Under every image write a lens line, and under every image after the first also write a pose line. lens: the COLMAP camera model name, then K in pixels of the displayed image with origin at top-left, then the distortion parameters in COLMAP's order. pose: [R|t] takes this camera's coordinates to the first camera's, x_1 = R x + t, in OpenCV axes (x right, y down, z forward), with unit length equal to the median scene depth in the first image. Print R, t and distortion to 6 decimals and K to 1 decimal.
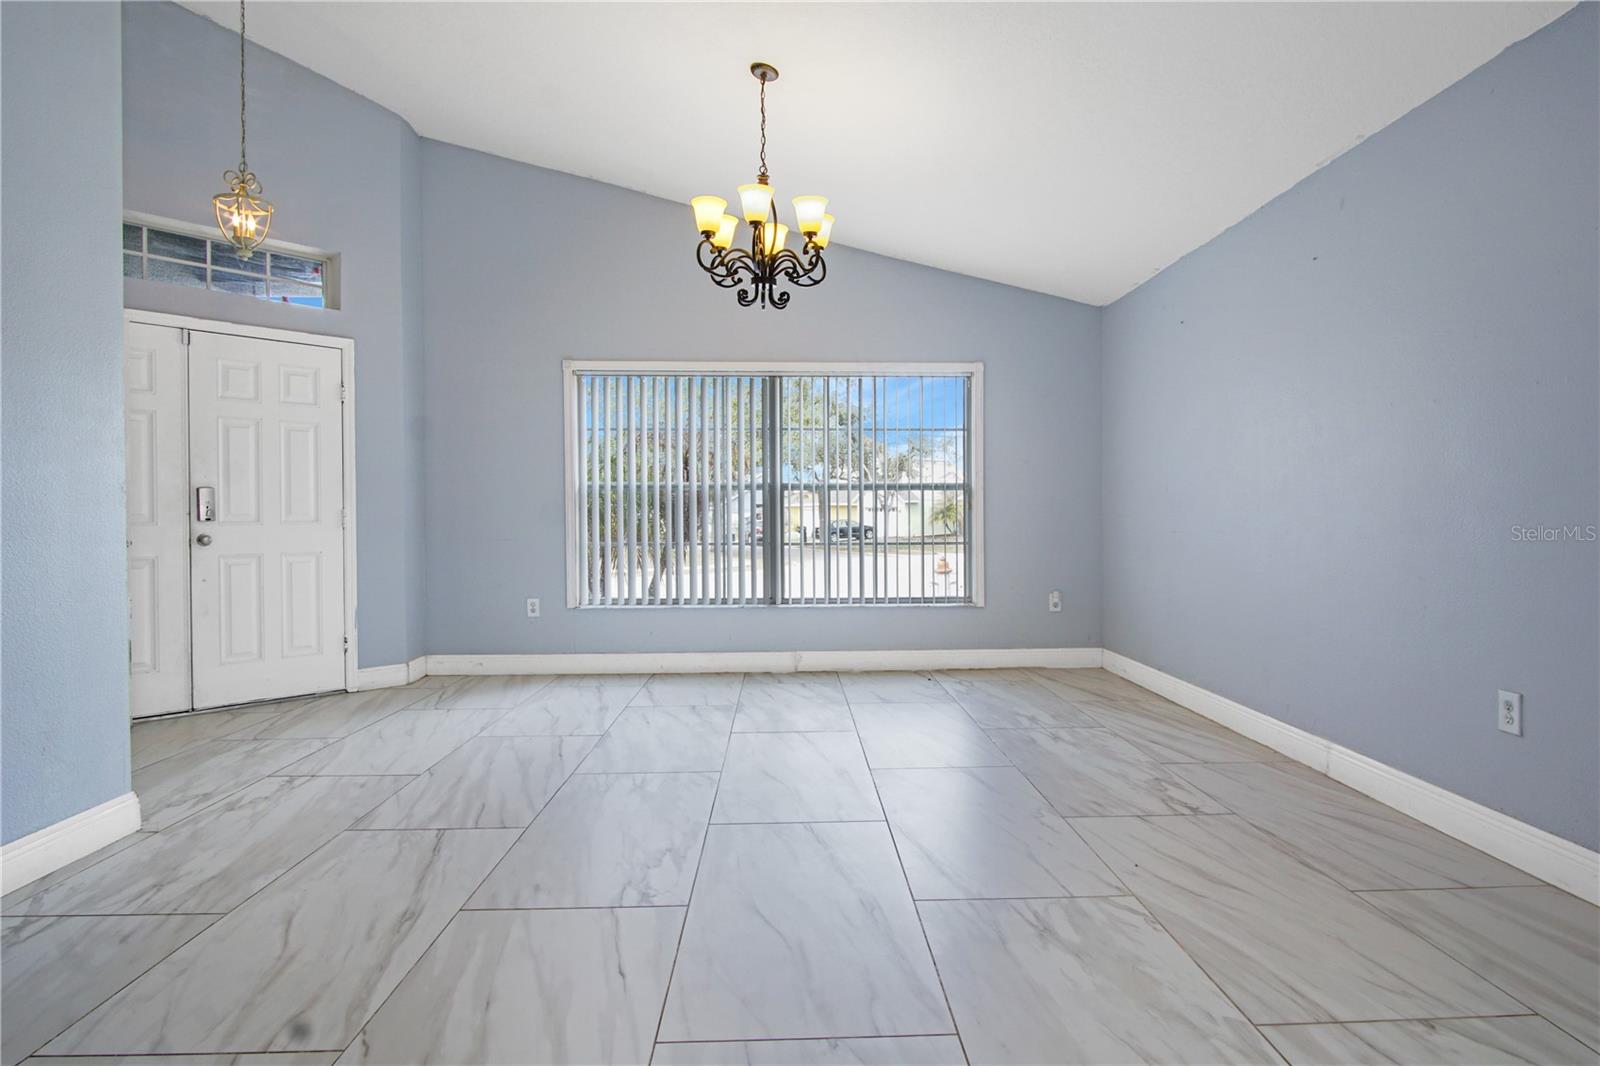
lens RADIAL K [[871.6, 0, 803.7], [0, 871.6, 519.2], [0, 0, 1]] dist [-0.006137, -0.000069]
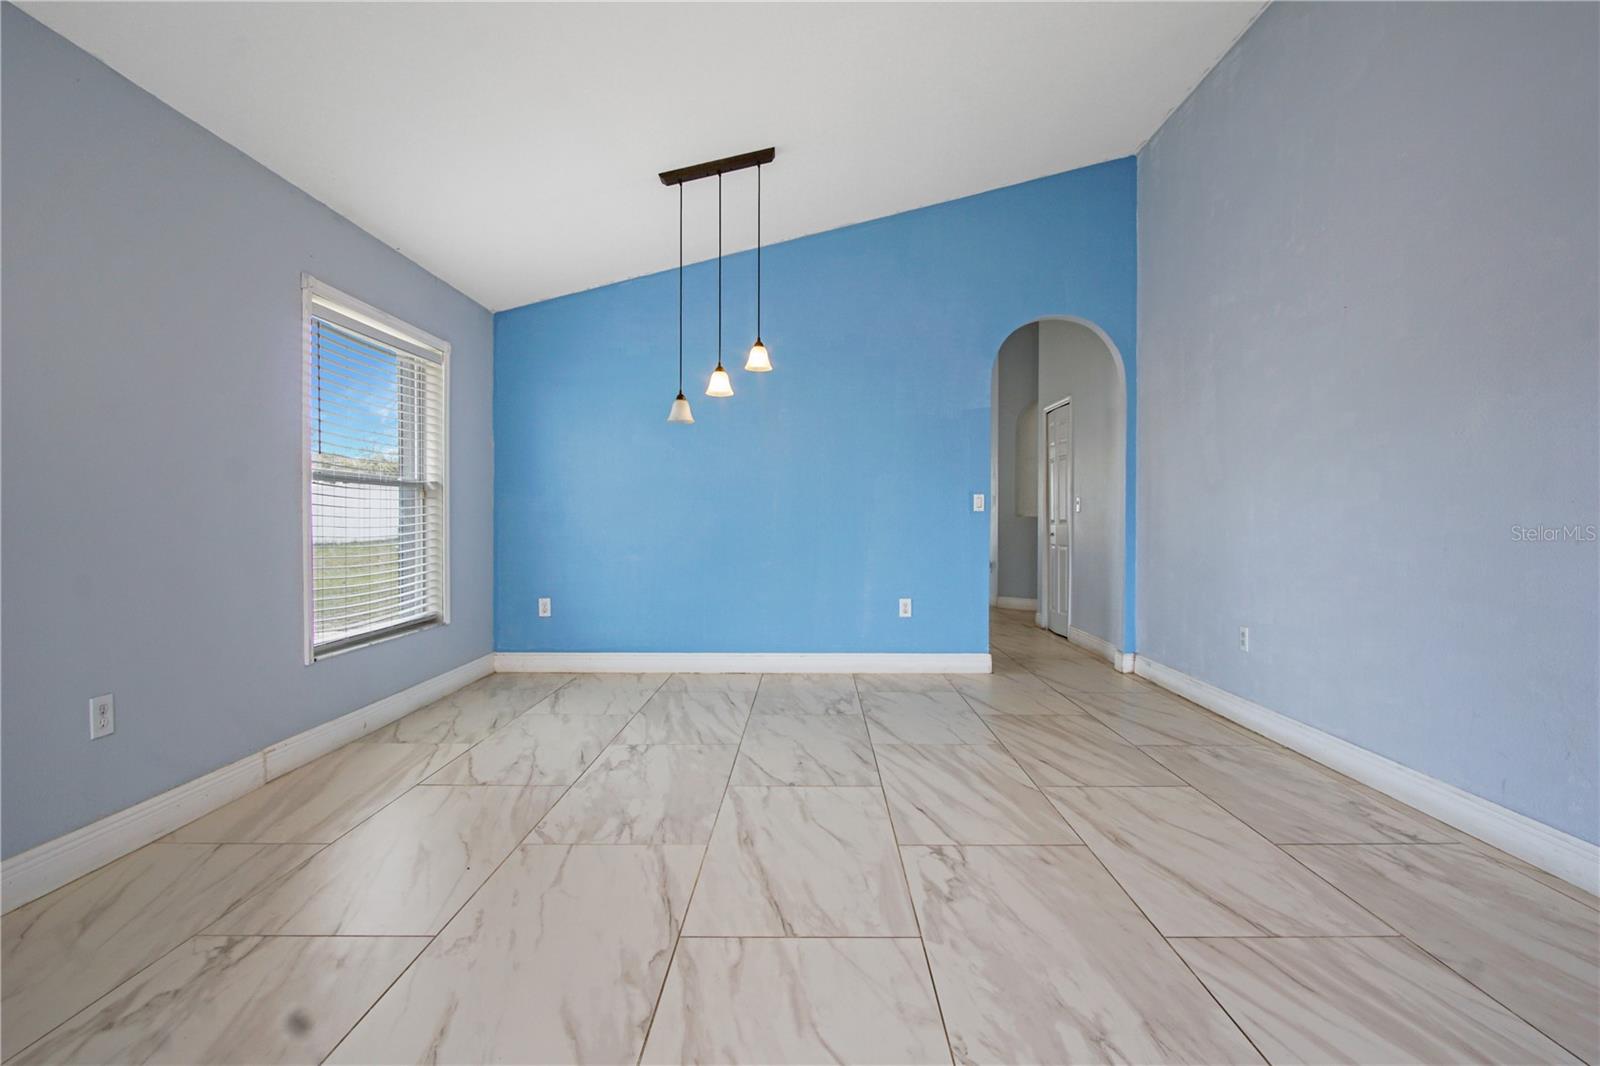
lens RADIAL K [[871.6, 0, 803.7], [0, 871.6, 519.2], [0, 0, 1]] dist [-0.006137, -0.000069]
pose [[-0.999462, 0.003464, 0.032602, -0.042979], [0.003638, 0.999979, 0.005281, -0.010957], [-0.032583, 0.005396, -0.999454, 2.150476]]
